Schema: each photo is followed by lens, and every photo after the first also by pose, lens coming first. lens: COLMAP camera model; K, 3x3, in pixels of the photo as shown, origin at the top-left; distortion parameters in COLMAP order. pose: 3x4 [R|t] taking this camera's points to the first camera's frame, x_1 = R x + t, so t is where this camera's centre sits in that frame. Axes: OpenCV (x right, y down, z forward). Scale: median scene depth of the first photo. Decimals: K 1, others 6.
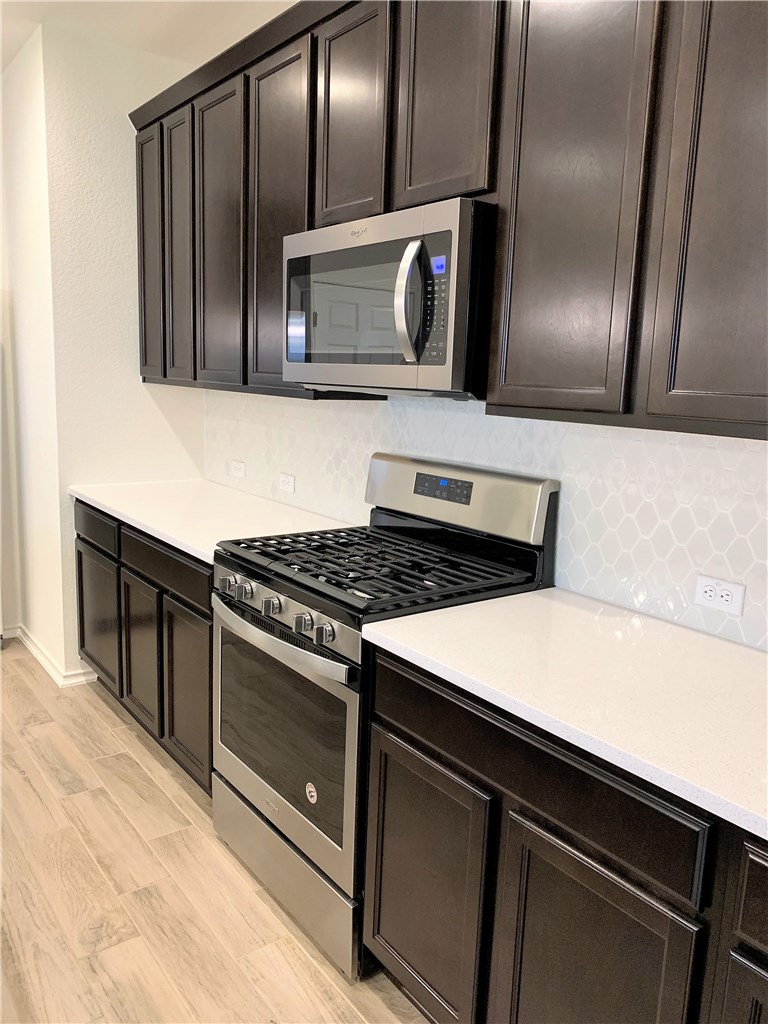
lens RADIAL K [[781.9, 0, 384.0], [0, 781.9, 512.0], [0, 0, 1]] dist [0.045372, -0.067978]
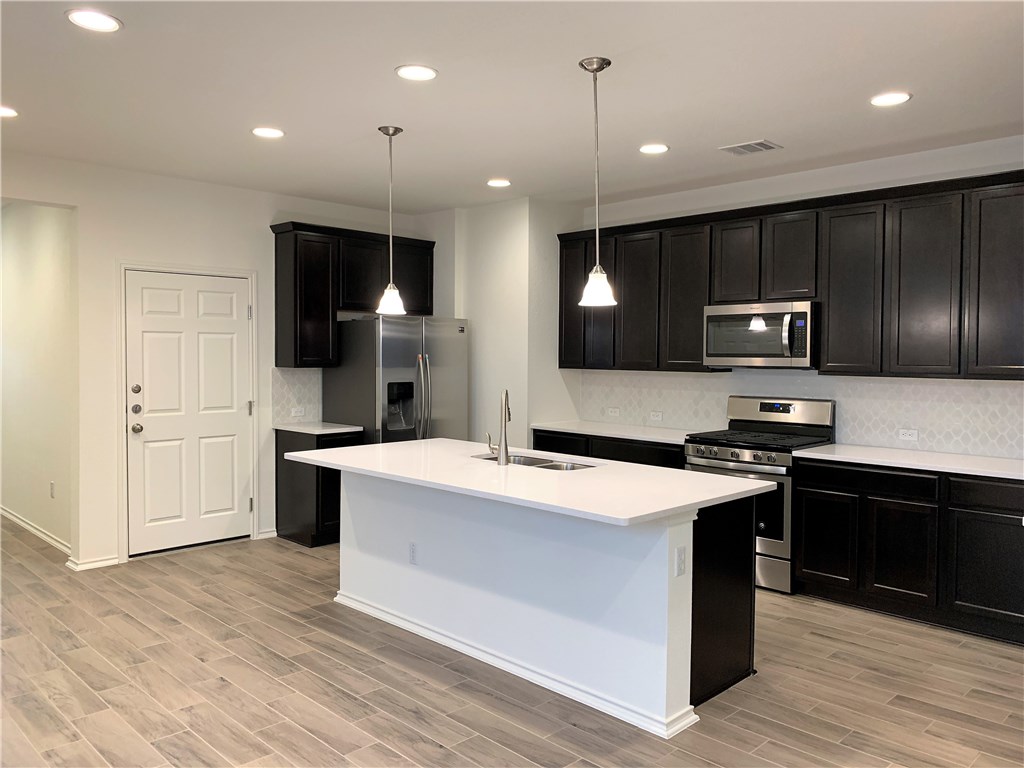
lens RADIAL K [[780.4, 0, 509.3], [0, 780.4, 376.2], [0, 0, 1]] dist [0.044819, -0.053455]
pose [[0.990605, -0.033814, 0.132506, -1.067043], [0.052263, 0.989006, -0.138334, 0.165227], [-0.126372, 0.143959, 0.981481, -1.270912]]
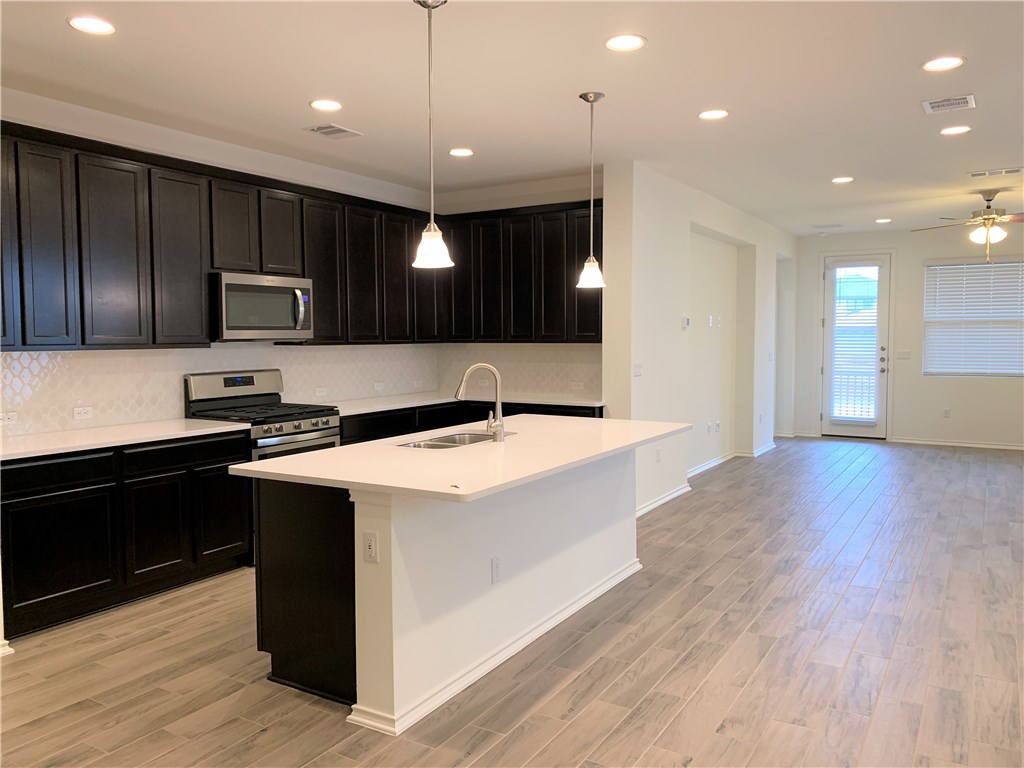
lens RADIAL K [[783.8, 0, 506.0], [0, 783.8, 380.7], [0, 0, 1]] dist [0.047960, -0.085582]
pose [[-0.364152, -0.088877, 0.927089, -2.465897], [0.152294, 0.976355, 0.153420, -0.280409], [-0.918804, 0.197058, -0.342006, 1.108042]]
